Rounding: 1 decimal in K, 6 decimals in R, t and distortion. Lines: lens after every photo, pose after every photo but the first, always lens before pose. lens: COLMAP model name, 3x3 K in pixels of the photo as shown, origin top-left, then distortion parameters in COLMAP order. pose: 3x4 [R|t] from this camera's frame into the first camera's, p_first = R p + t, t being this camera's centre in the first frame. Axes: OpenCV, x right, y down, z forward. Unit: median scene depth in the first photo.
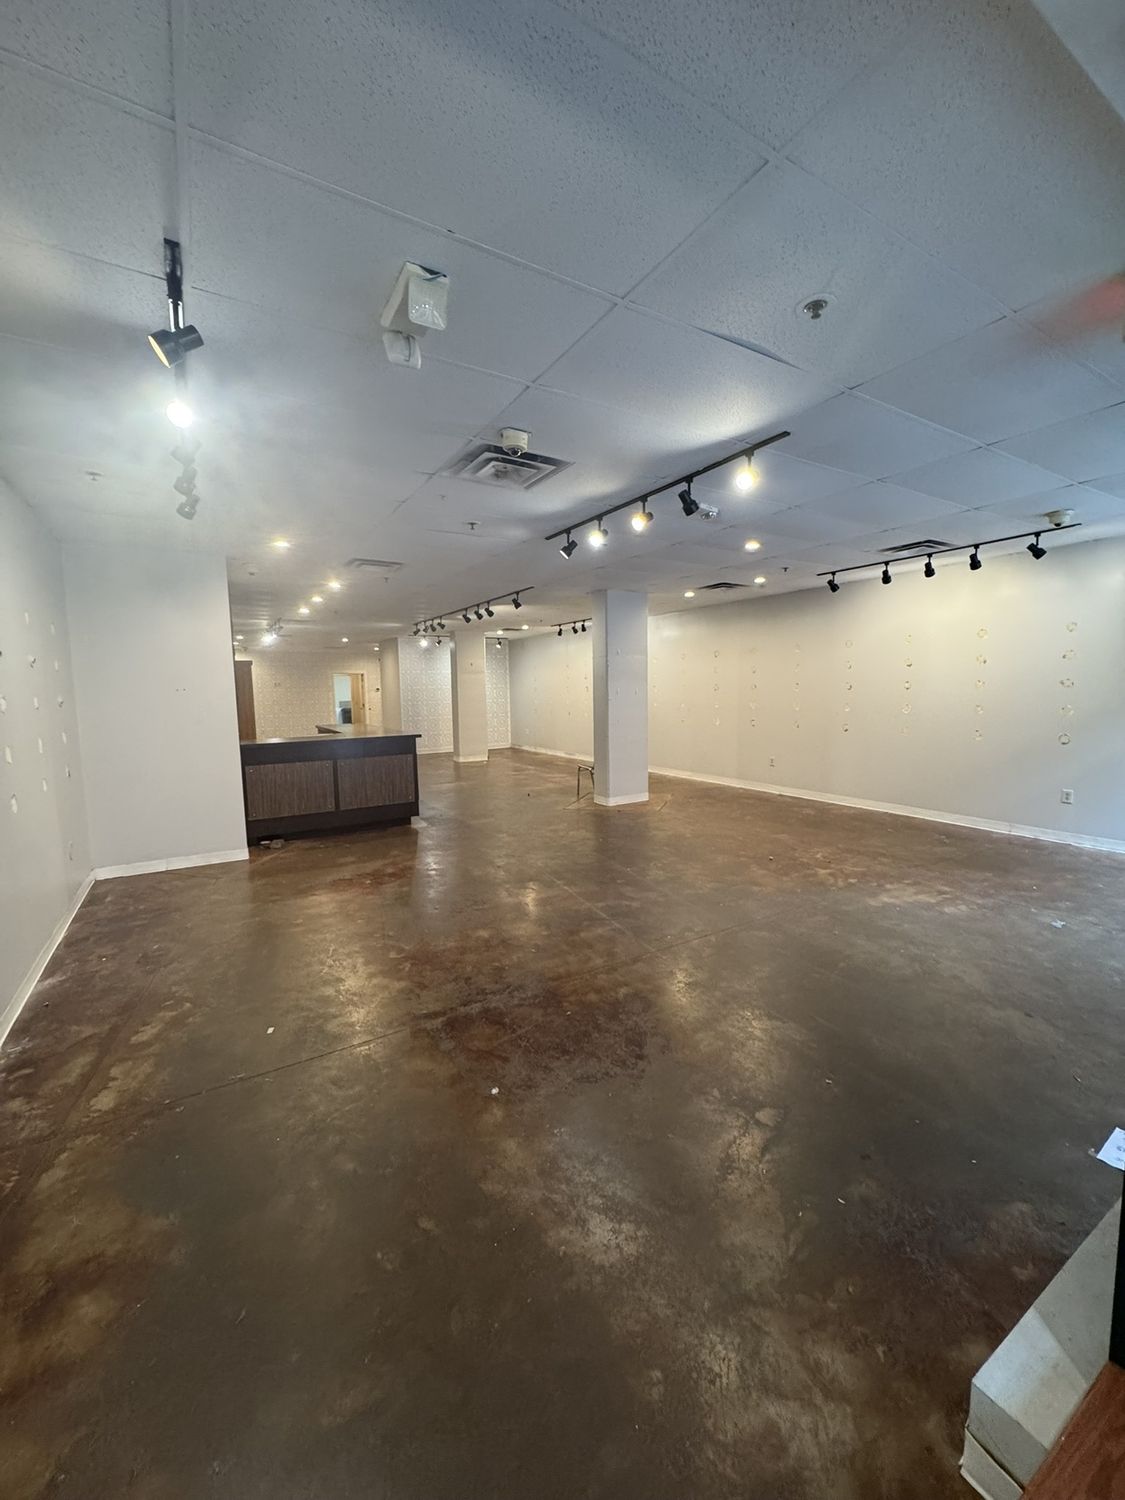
lens RADIAL K [[597.2, 0, 565.0], [0, 597.2, 747.5], [0, 0, 1]] dist [-0.002872, 0.000365]
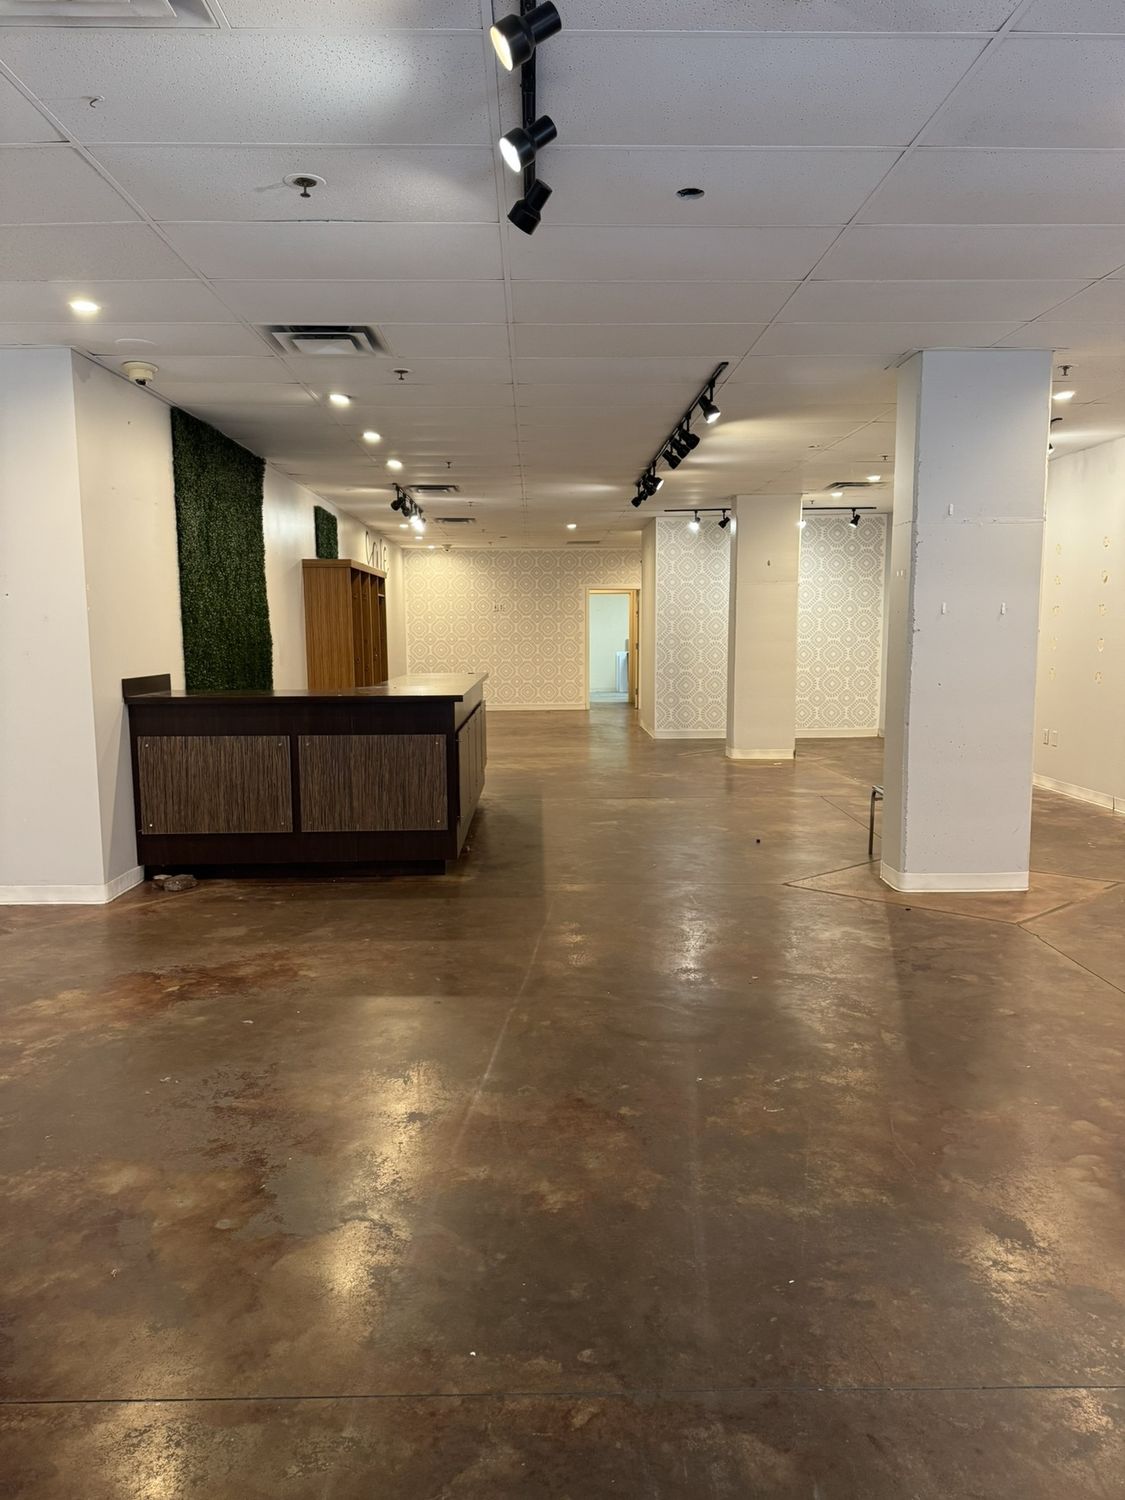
lens RADIAL K [[1039.5, 0, 562.5], [0, 1039.5, 750.0], [0, 0, 1]] dist [0.203319, -0.373862]
pose [[0.864716, 0.070053, -0.497352, 0.317634], [-0.059430, 0.997540, 0.037178, -0.017254], [0.498733, -0.002591, 0.866752, 0.360264]]
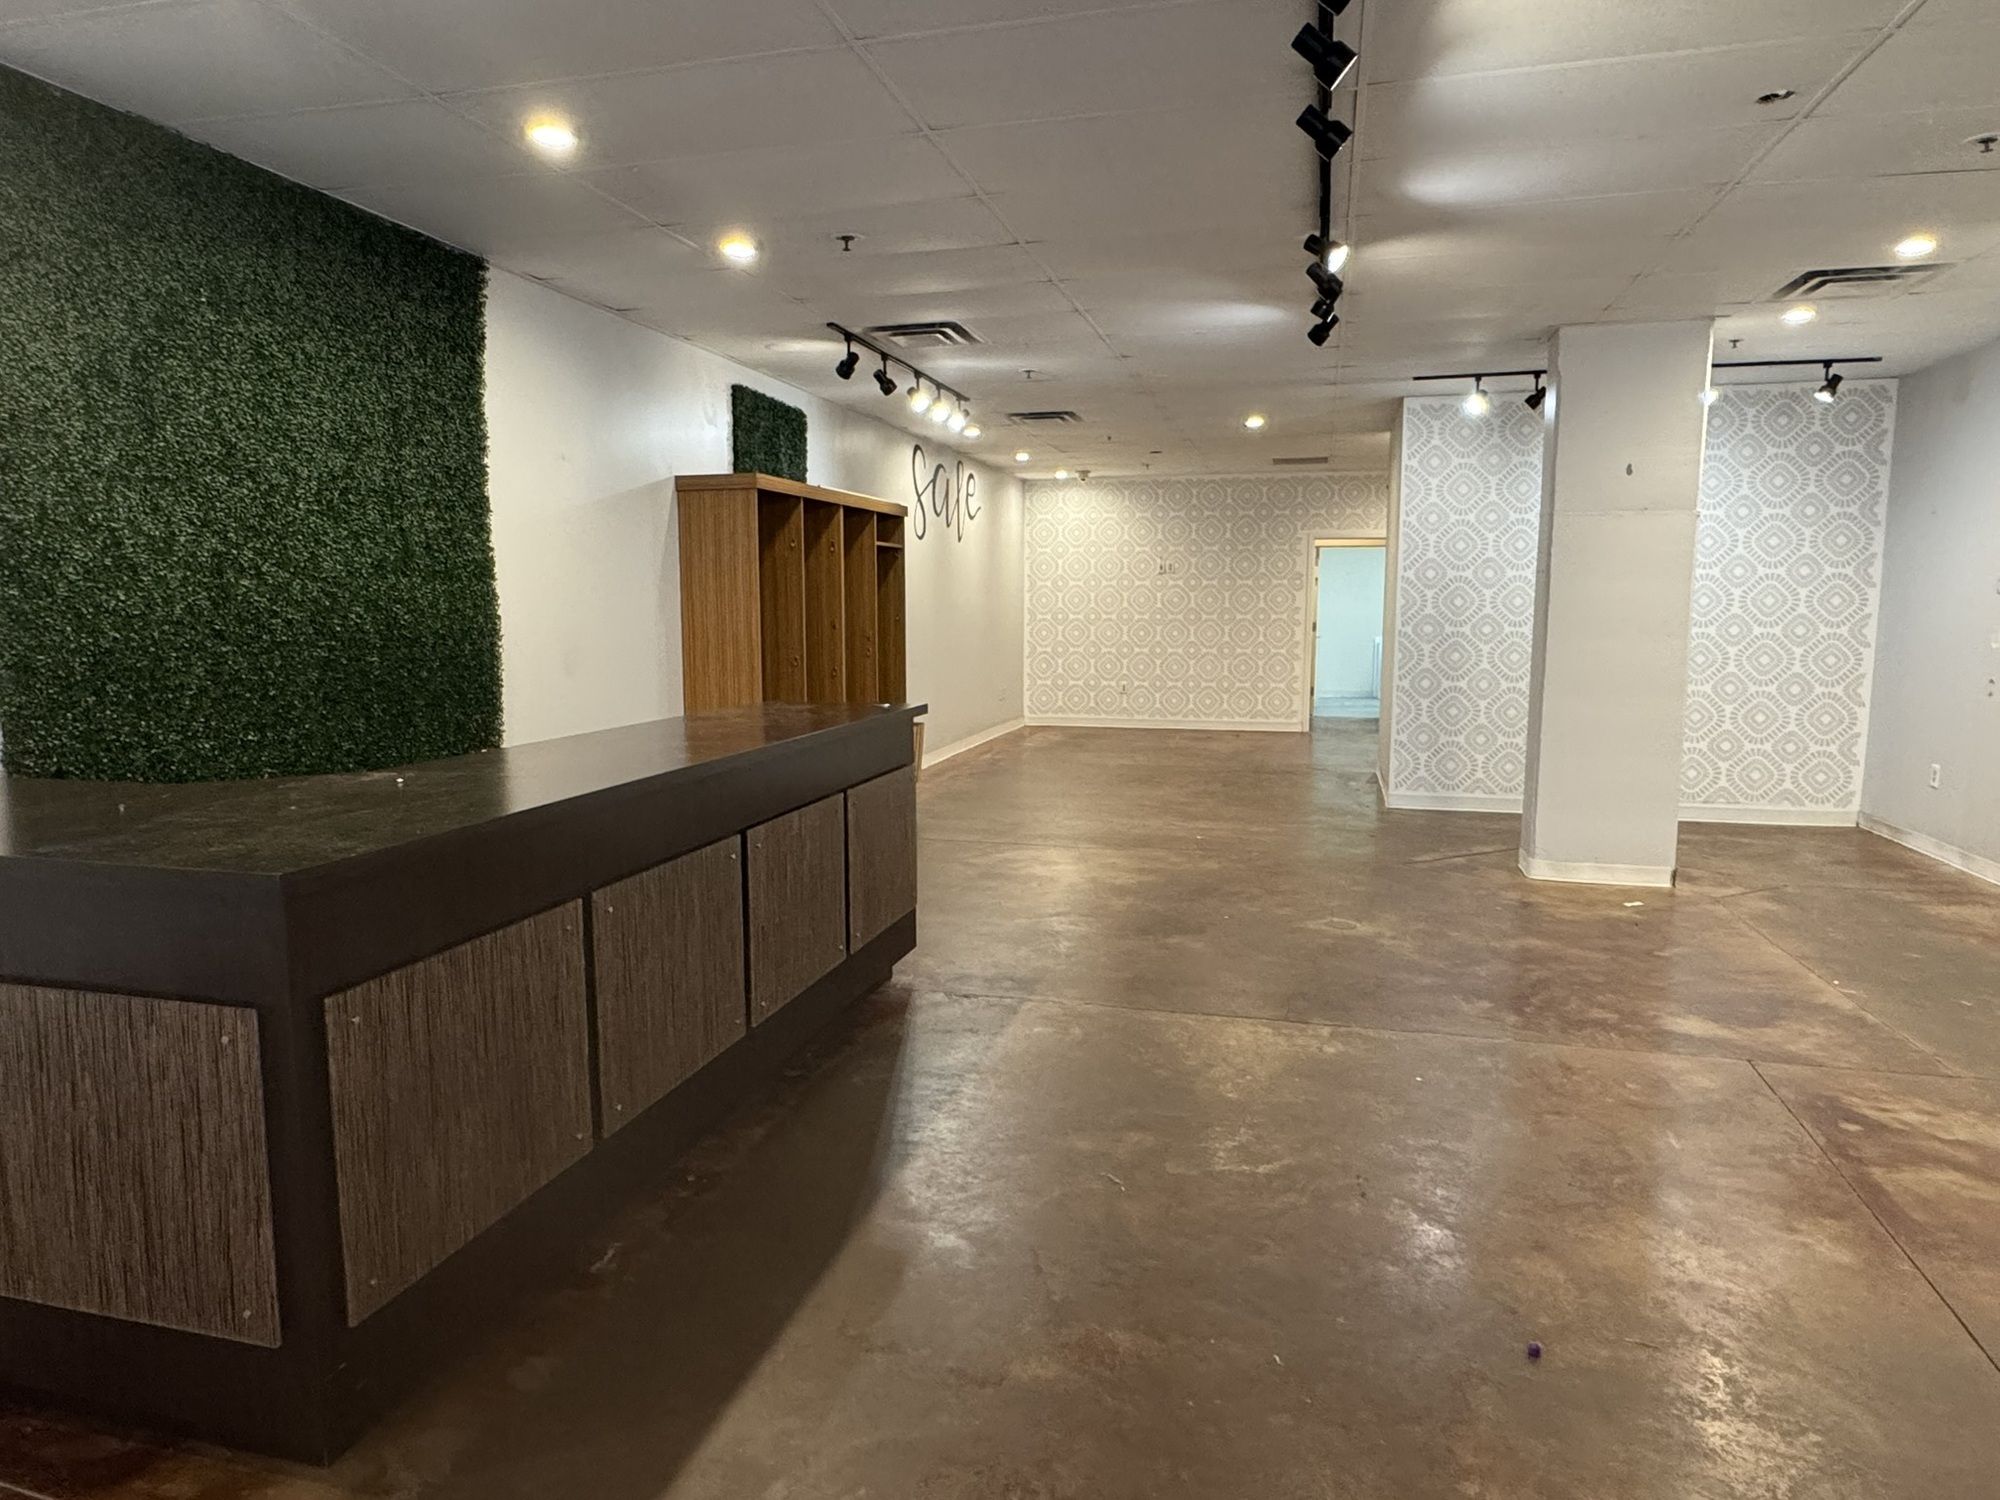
lens RADIAL K [[1228.7, 0, 1000.0], [0, 1228.7, 750.0], [0, 0, 1]] dist [0.000960, 0.002846]
pose [[0.690508, 0.105793, -0.715547, 0.060439], [-0.085181, 0.994256, 0.064799, -0.095378], [0.718292, 0.016207, 0.695553, 1.128040]]
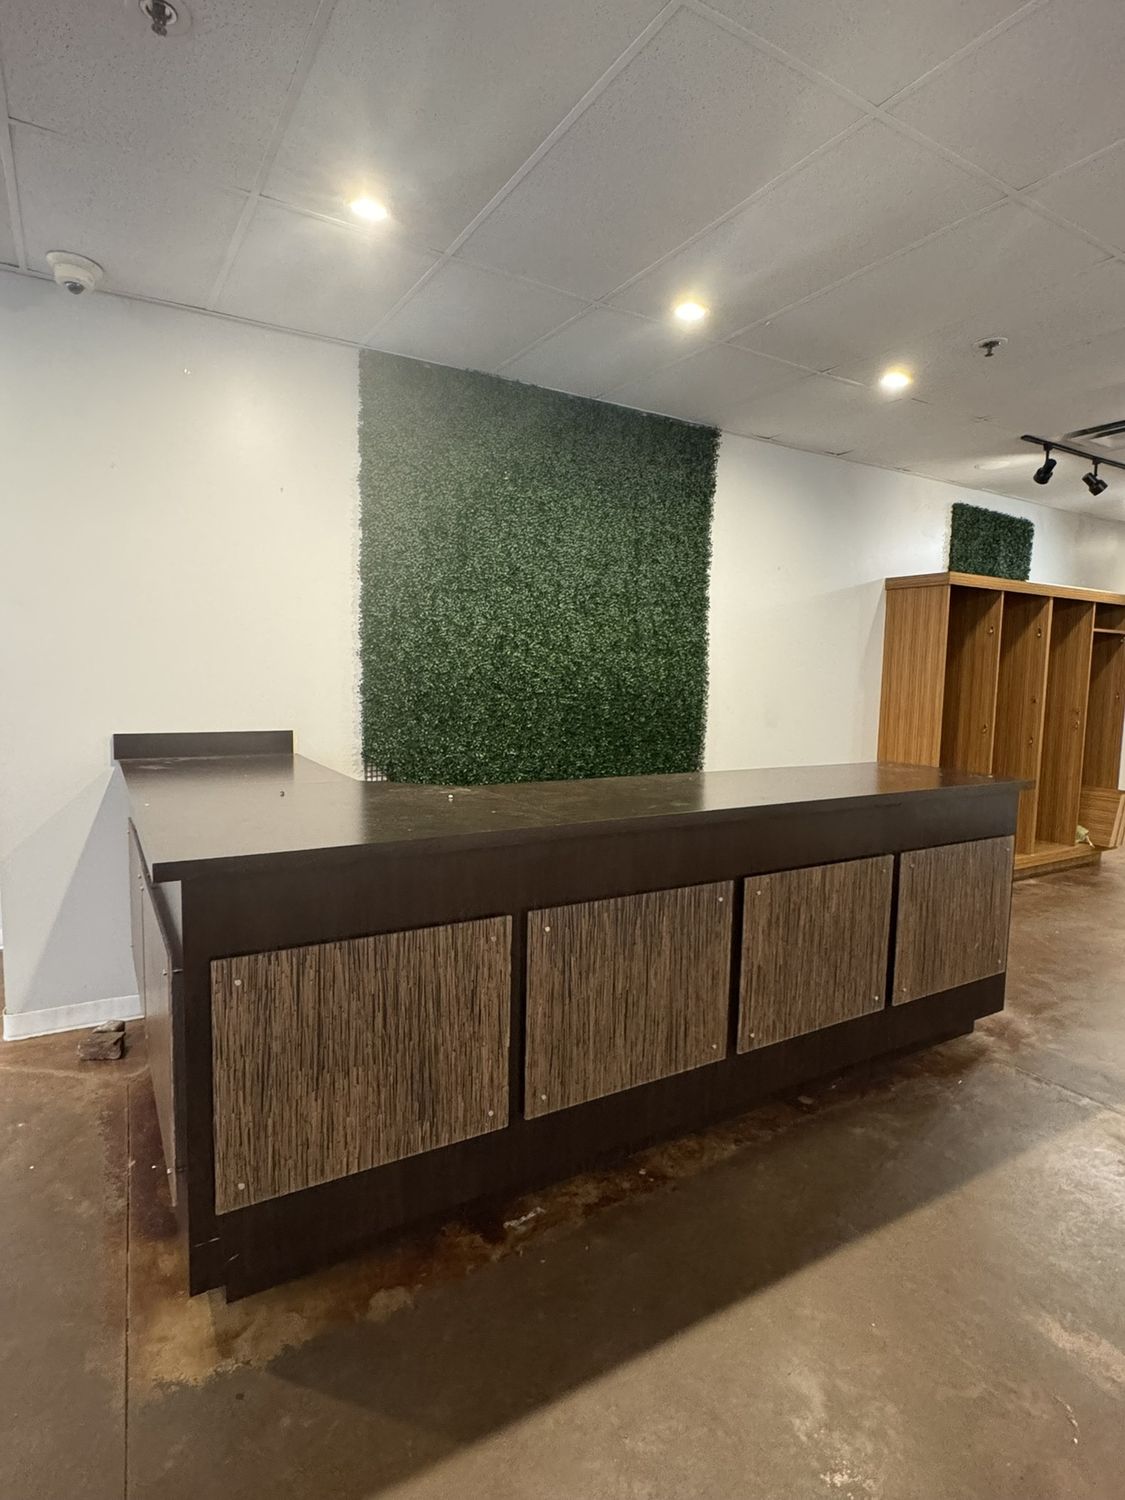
lens RADIAL K [[796.3, 0, 563.7], [0, 796.3, 741.3], [0, 0, 1]] dist [-0.003556, 0.000327]
pose [[-0.006711, 0.110667, -0.993835, -0.021985], [-0.124078, 0.986085, 0.110642, -0.113879], [0.992250, 0.124055, 0.007114, 1.331115]]
